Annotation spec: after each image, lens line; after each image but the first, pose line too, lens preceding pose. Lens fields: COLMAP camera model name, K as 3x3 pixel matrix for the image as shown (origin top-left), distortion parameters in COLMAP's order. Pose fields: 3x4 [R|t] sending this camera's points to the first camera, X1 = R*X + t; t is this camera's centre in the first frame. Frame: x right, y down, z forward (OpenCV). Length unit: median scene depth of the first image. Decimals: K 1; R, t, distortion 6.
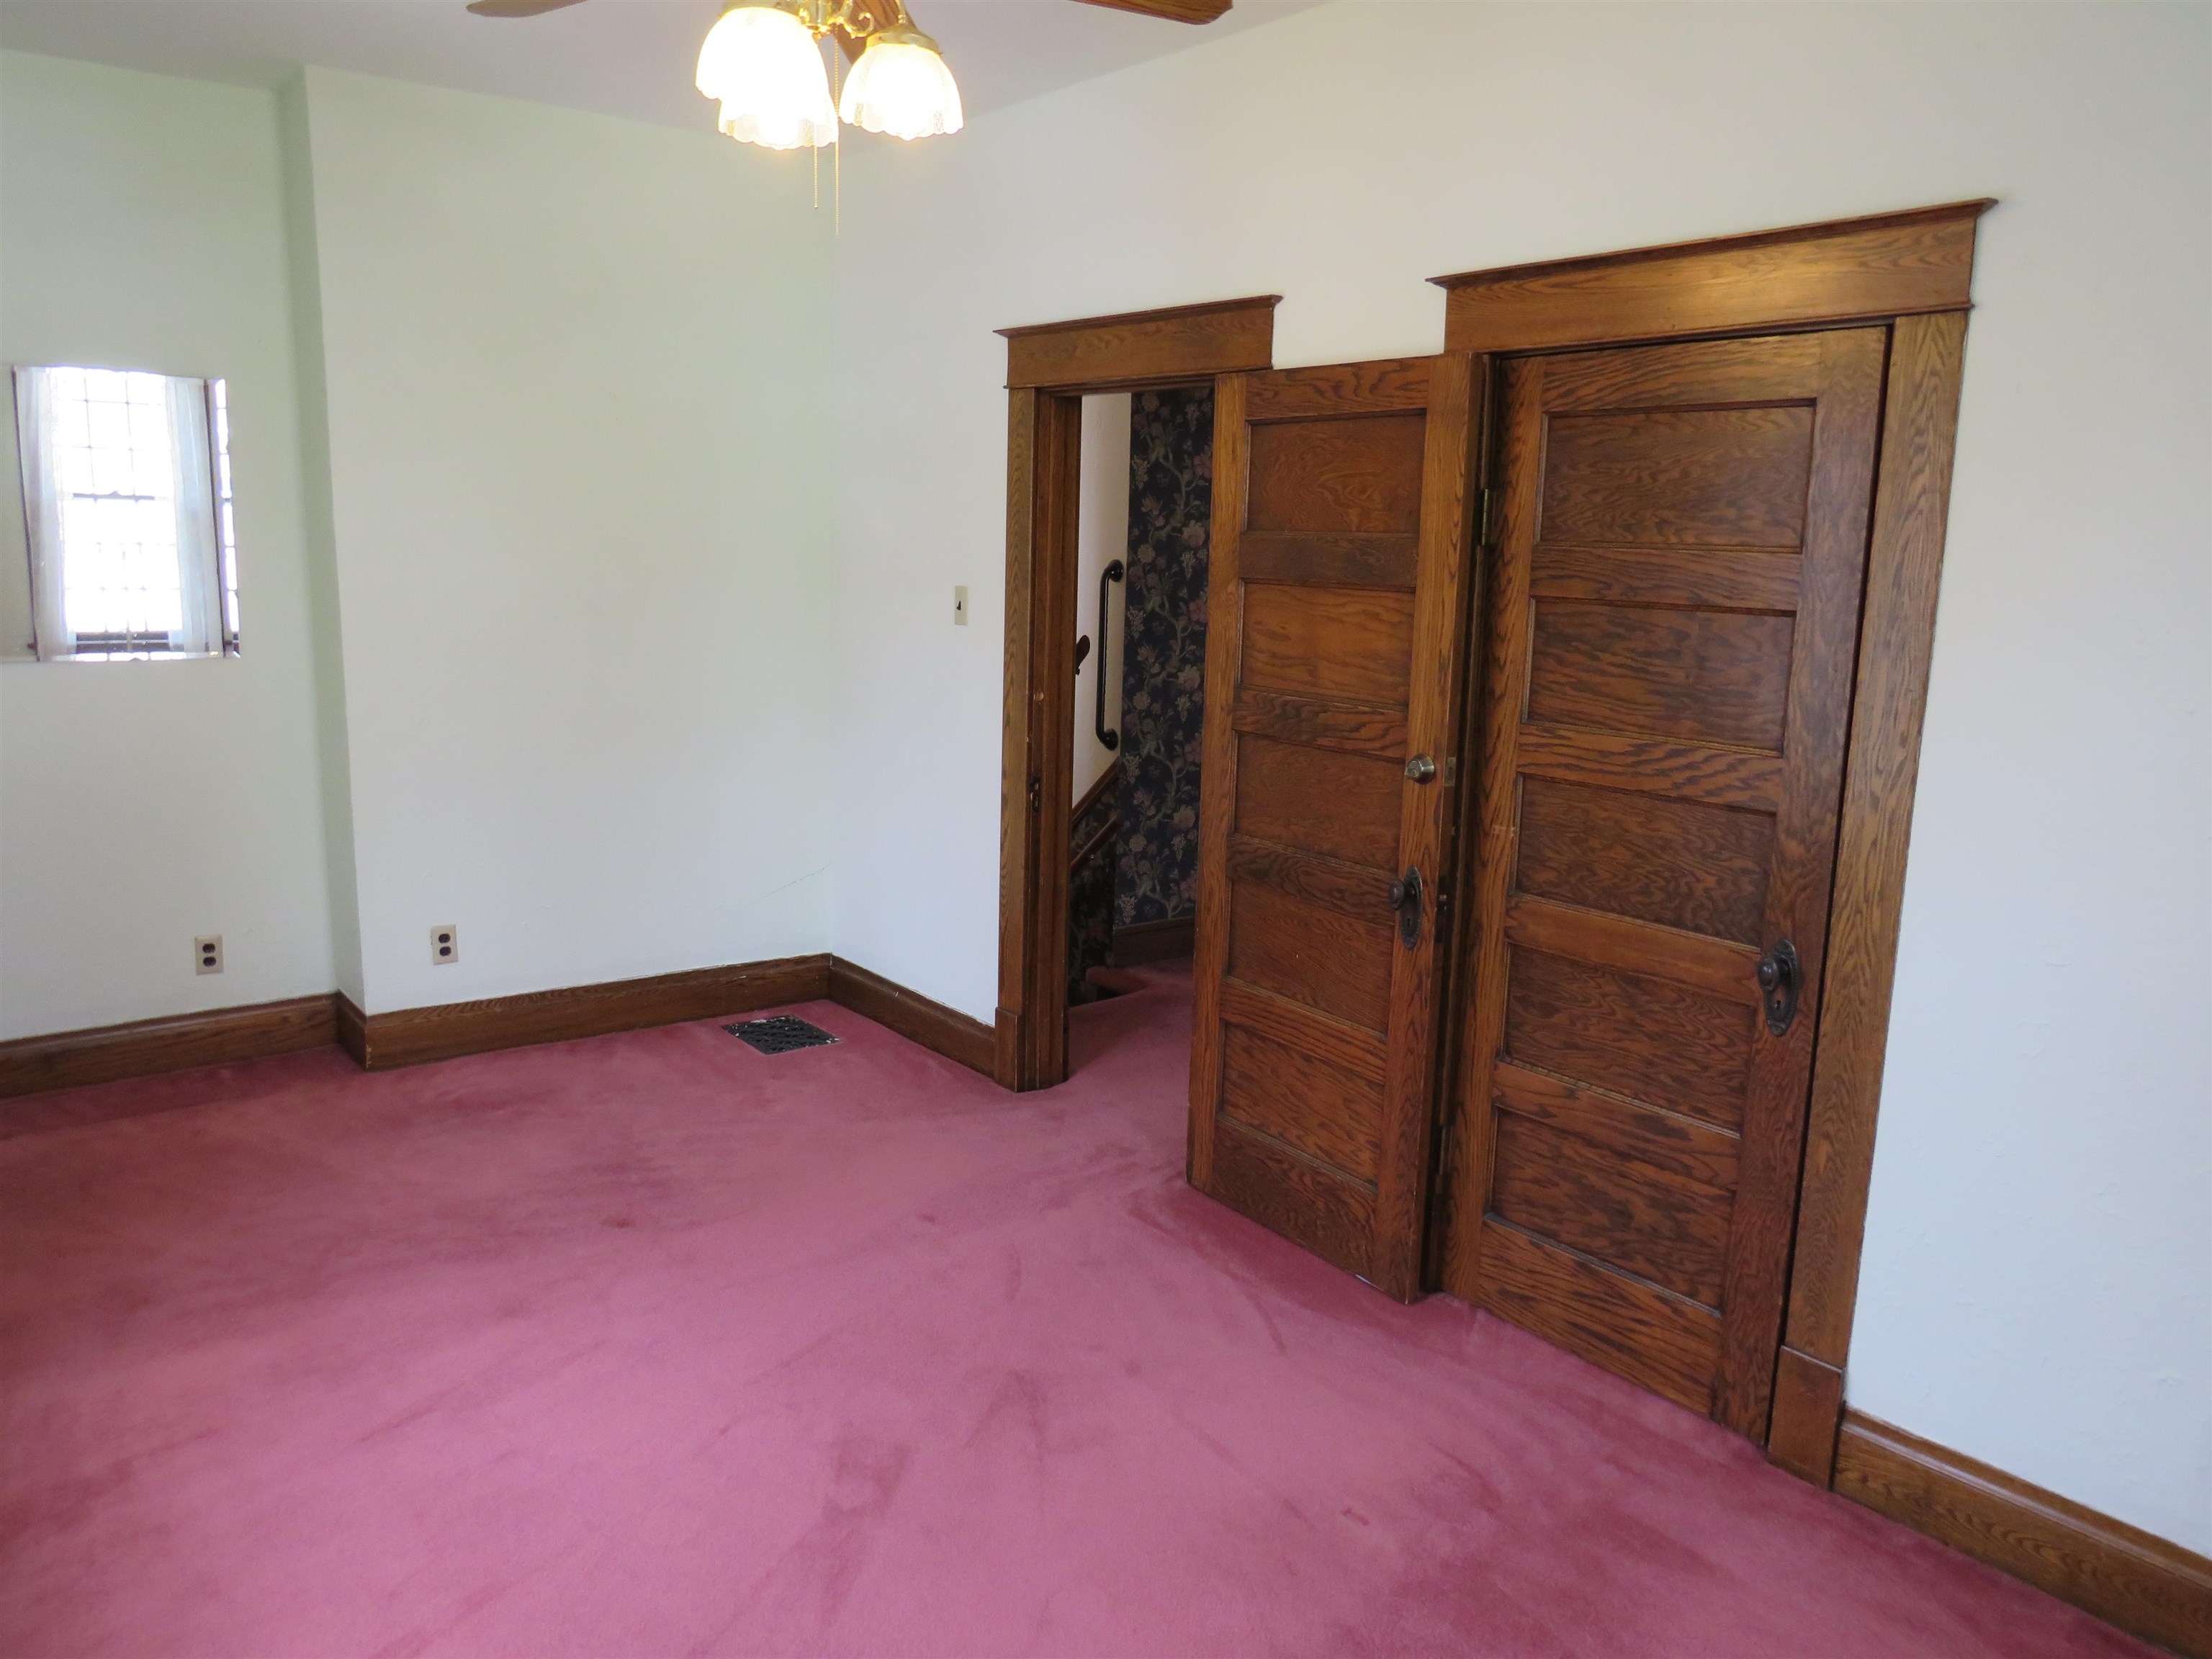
lens RADIAL K [[1550.5, 0, 1106.0], [0, 1550.5, 829.5], [0, 0, 1]] dist [0.035672, -0.000421]
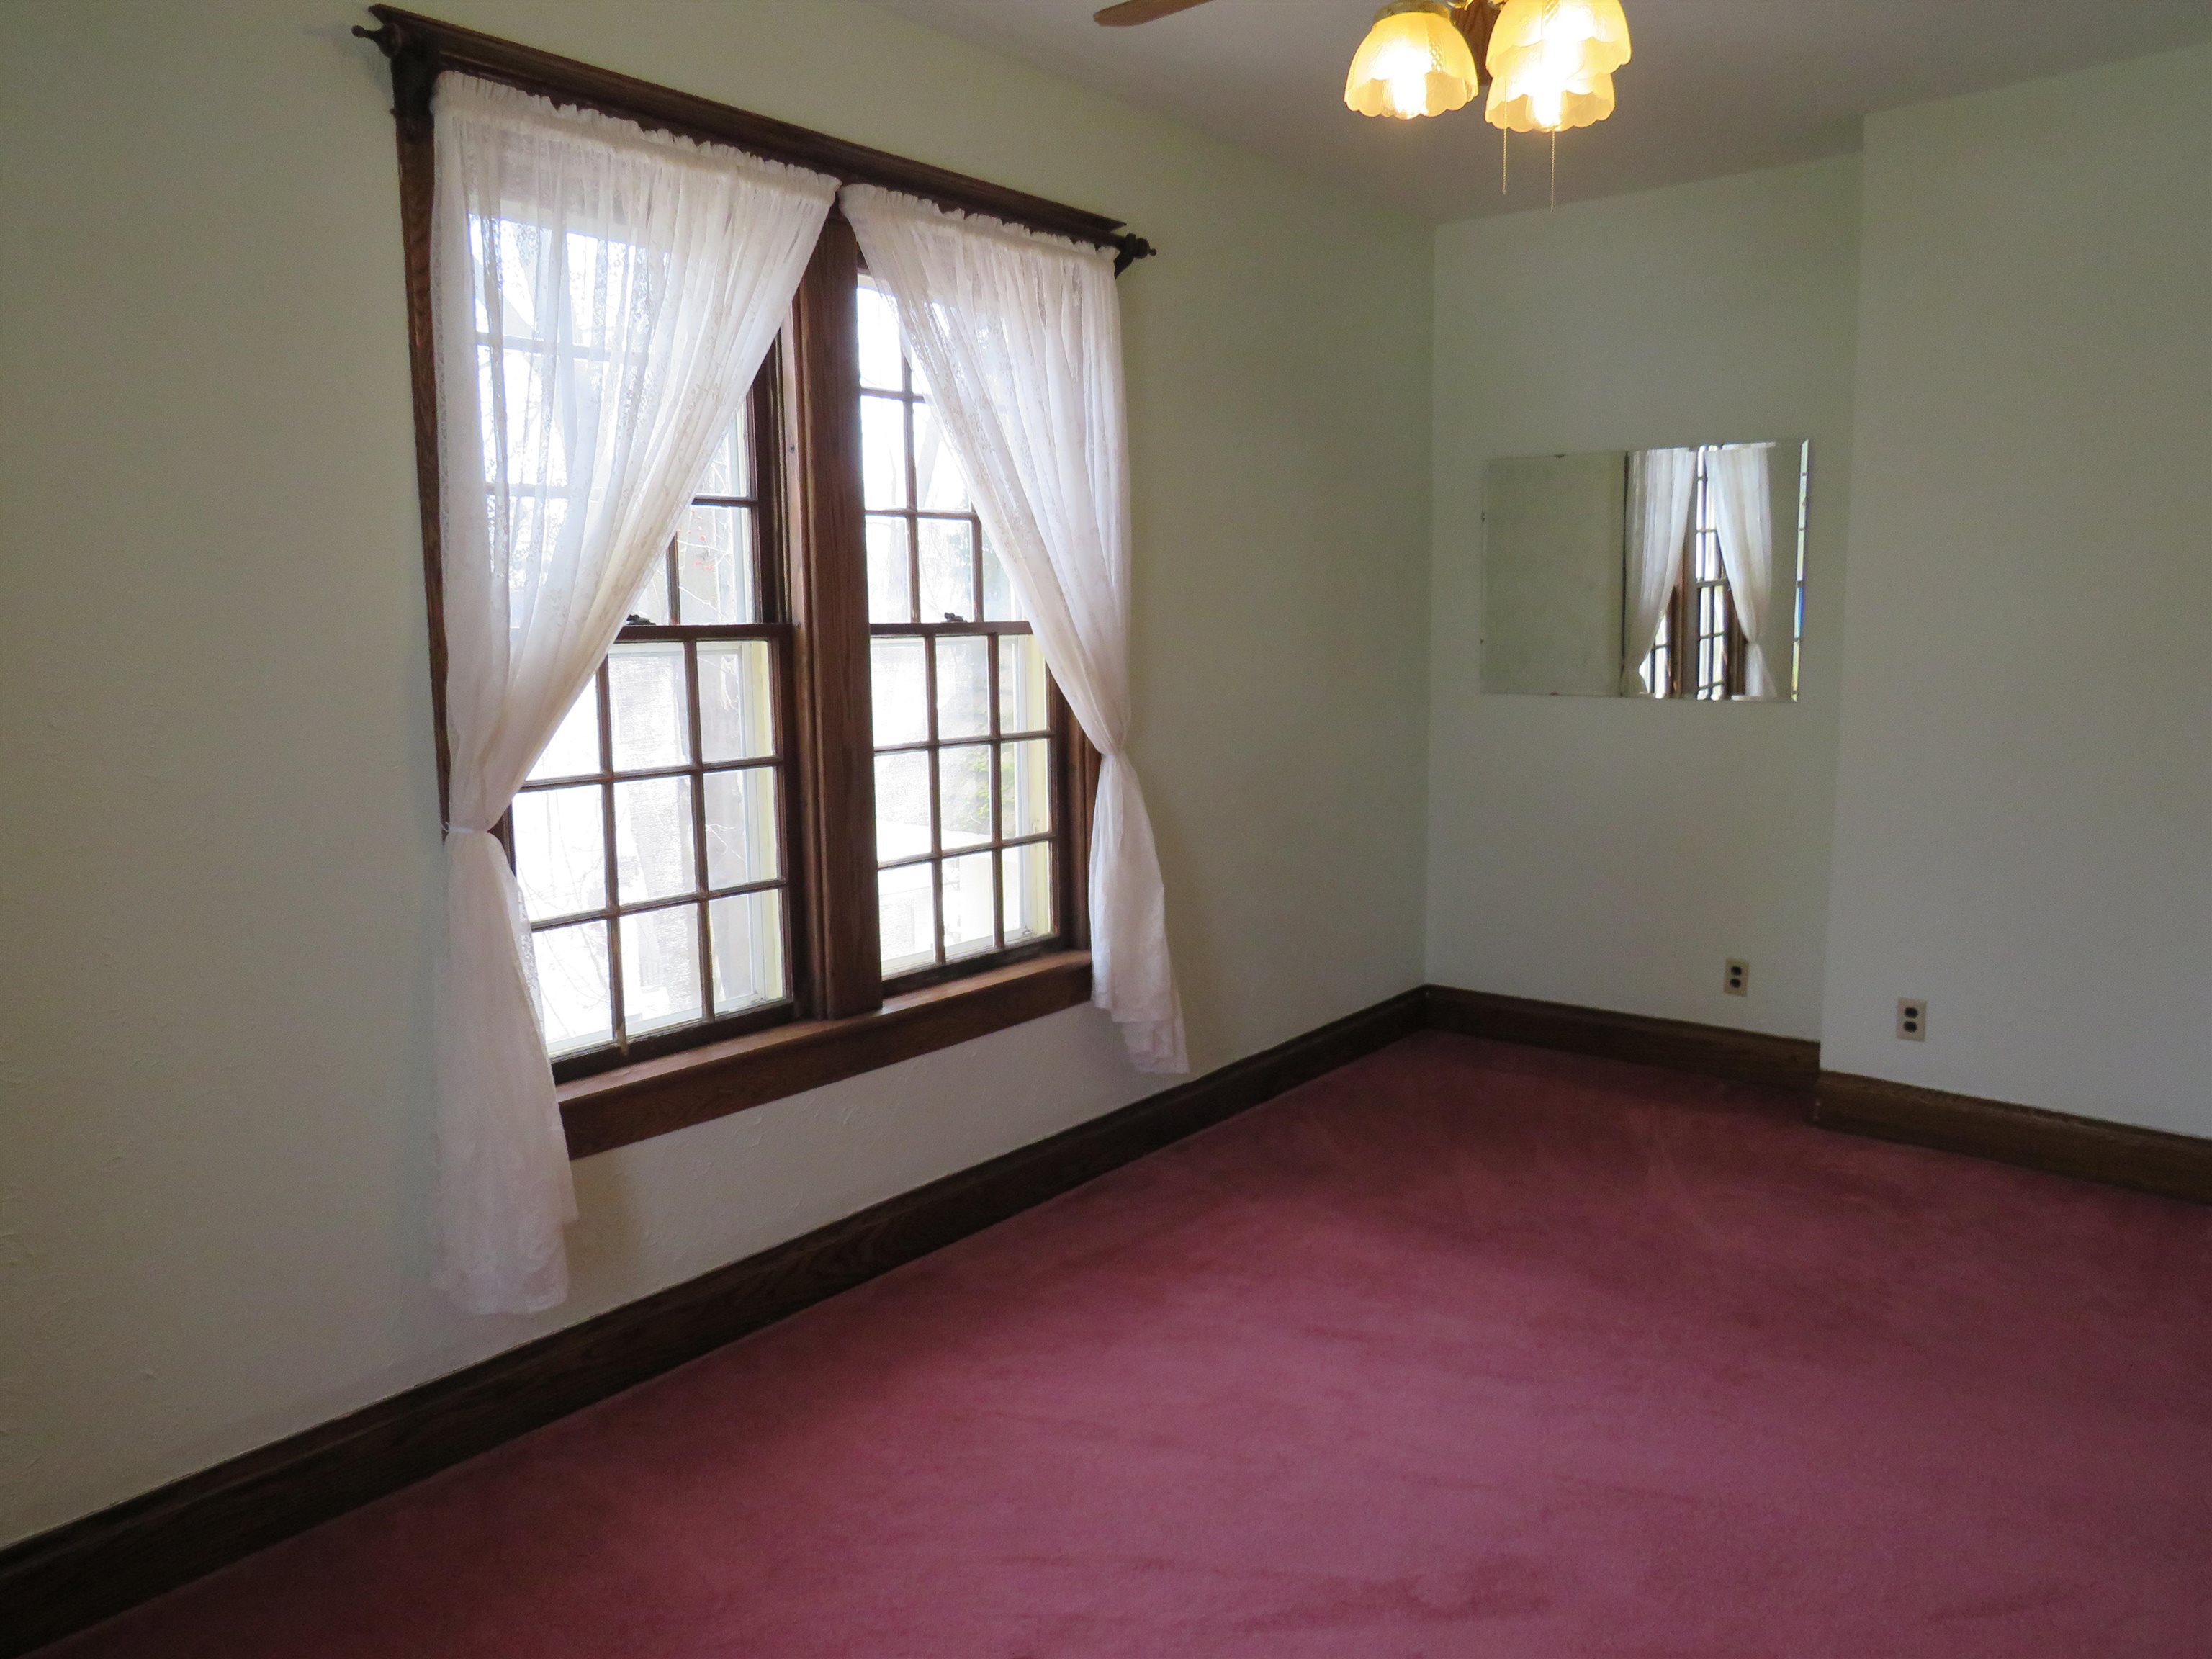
lens RADIAL K [[1593.7, 0, 1106.0], [0, 1593.7, 829.5], [0, 0, 1]] dist [0.000372, 0.000993]
pose [[0.256981, 0.109533, -0.960189, 0.366526], [-0.169274, 0.983298, 0.066865, -0.019769], [0.951476, 0.145352, 0.271230, 0.299848]]
